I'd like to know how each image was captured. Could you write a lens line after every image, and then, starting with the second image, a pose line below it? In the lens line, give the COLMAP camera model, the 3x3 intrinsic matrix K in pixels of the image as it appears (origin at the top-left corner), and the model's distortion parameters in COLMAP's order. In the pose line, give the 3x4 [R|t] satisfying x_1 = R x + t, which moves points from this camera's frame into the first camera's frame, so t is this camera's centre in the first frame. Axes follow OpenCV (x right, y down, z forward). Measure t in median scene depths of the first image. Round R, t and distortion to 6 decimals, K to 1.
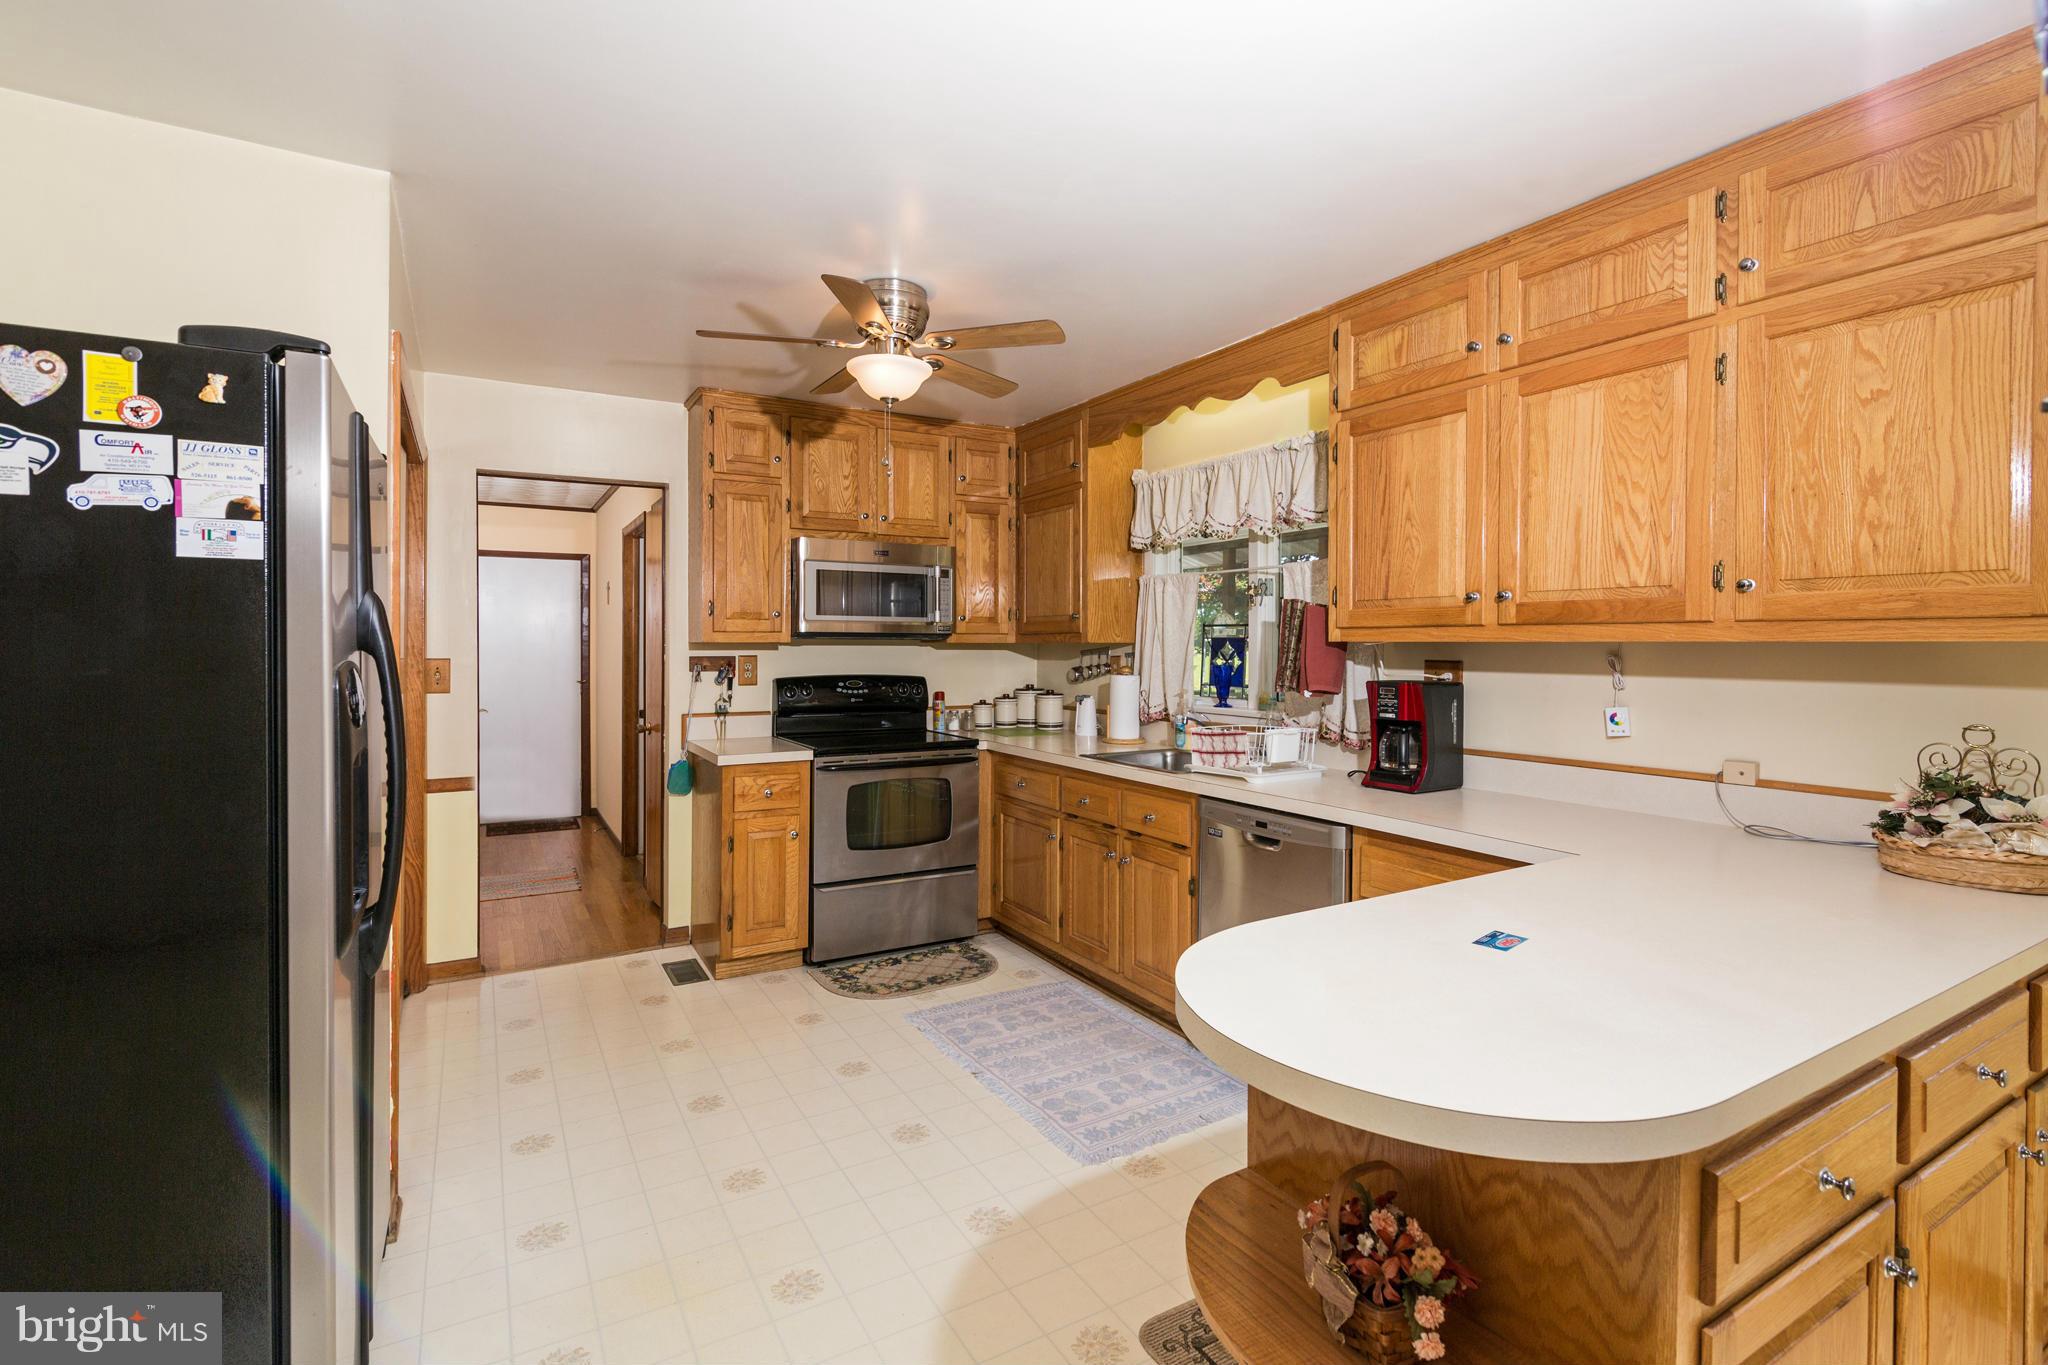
lens RADIAL K [[973.2, 0, 1036.7], [0, 973.2, 651.5], [0, 0, 1]] dist [0.005255, 0.000075]
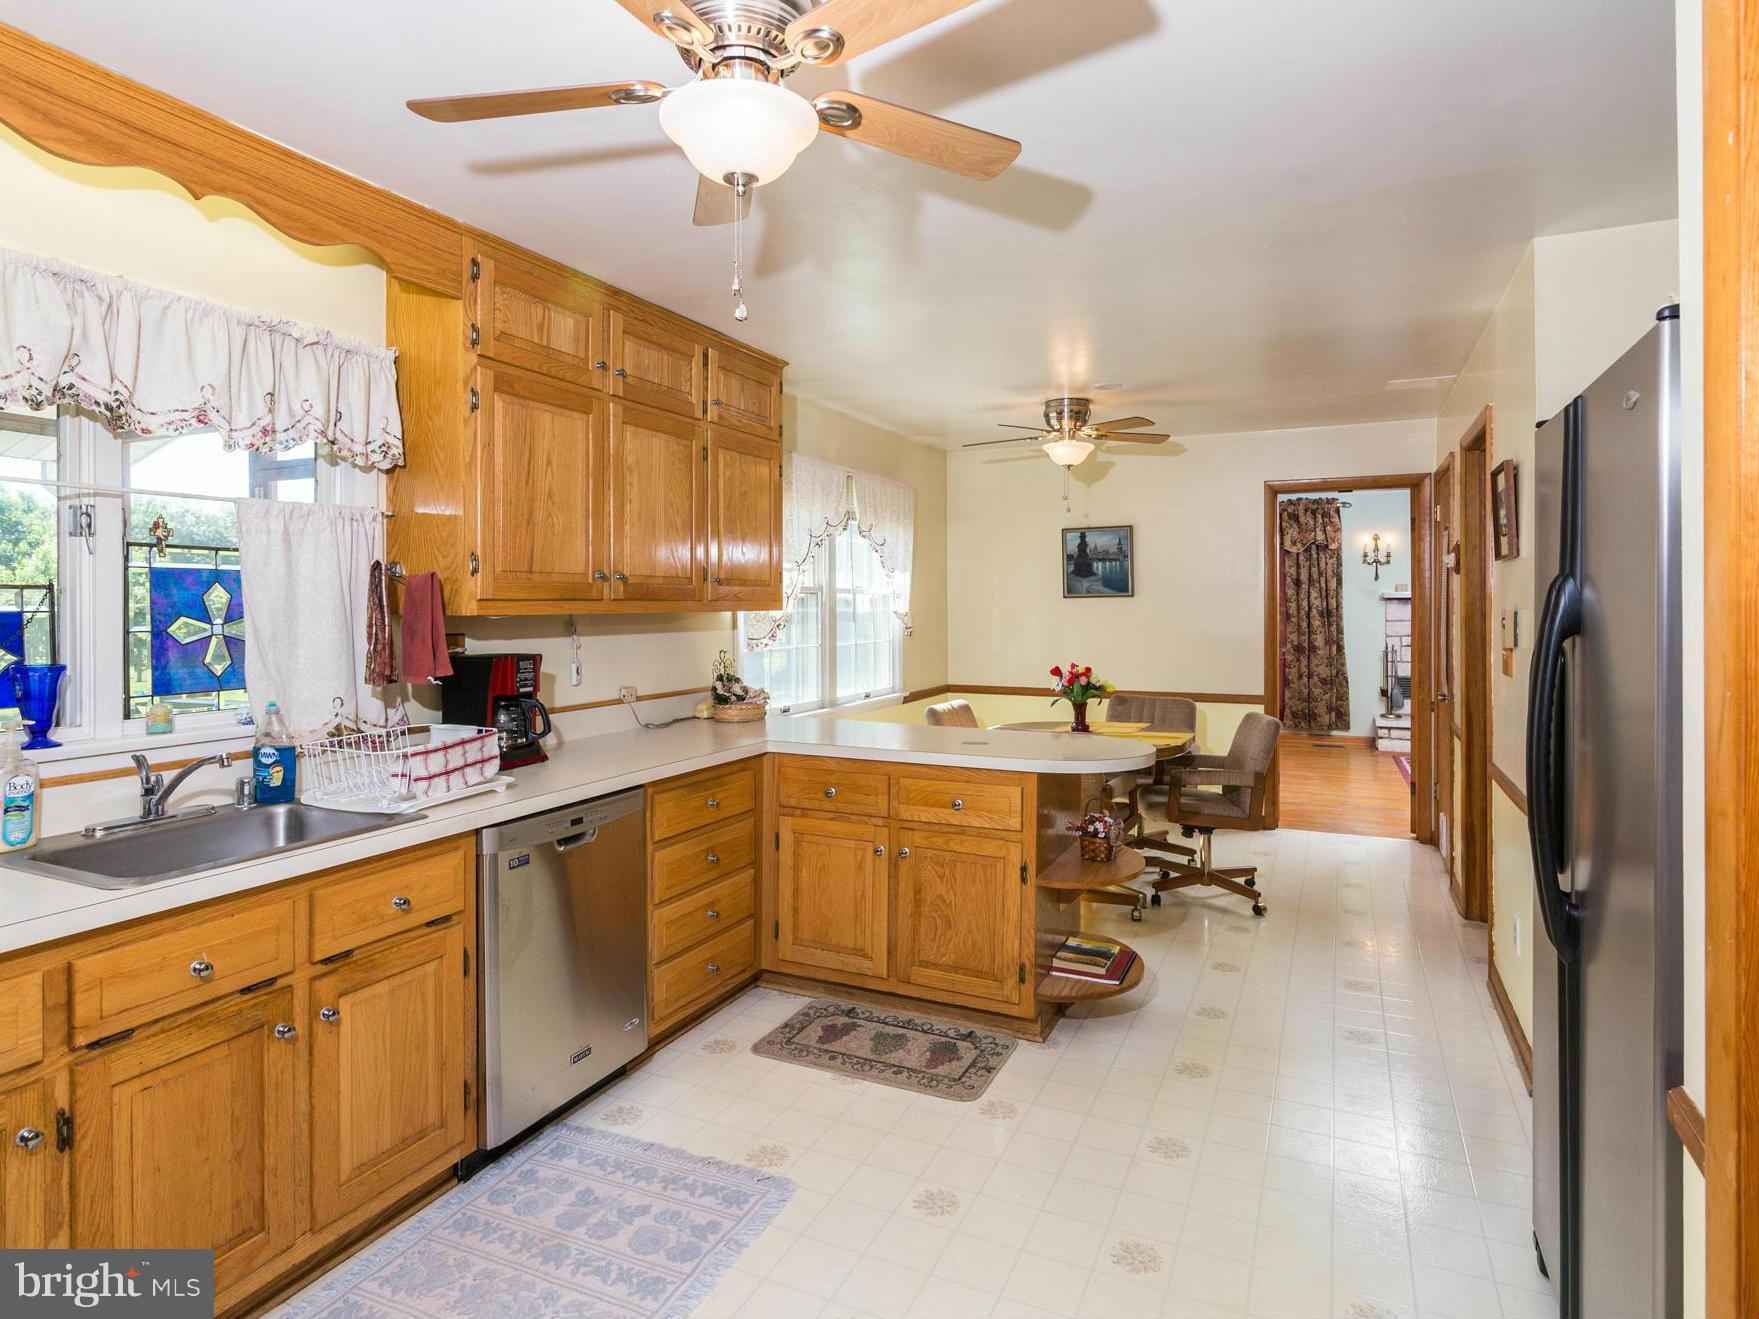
lens RADIAL K [[950.7, 0, 889.4], [0, 950.7, 605.7], [0, 0, 1]] dist [0.007110, -0.000567]
pose [[-0.564365, -0.005810, 0.825505, -0.651256], [0.004905, 0.999934, 0.010392, -0.027865], [-0.825511, 0.009914, -0.564300, 1.257055]]
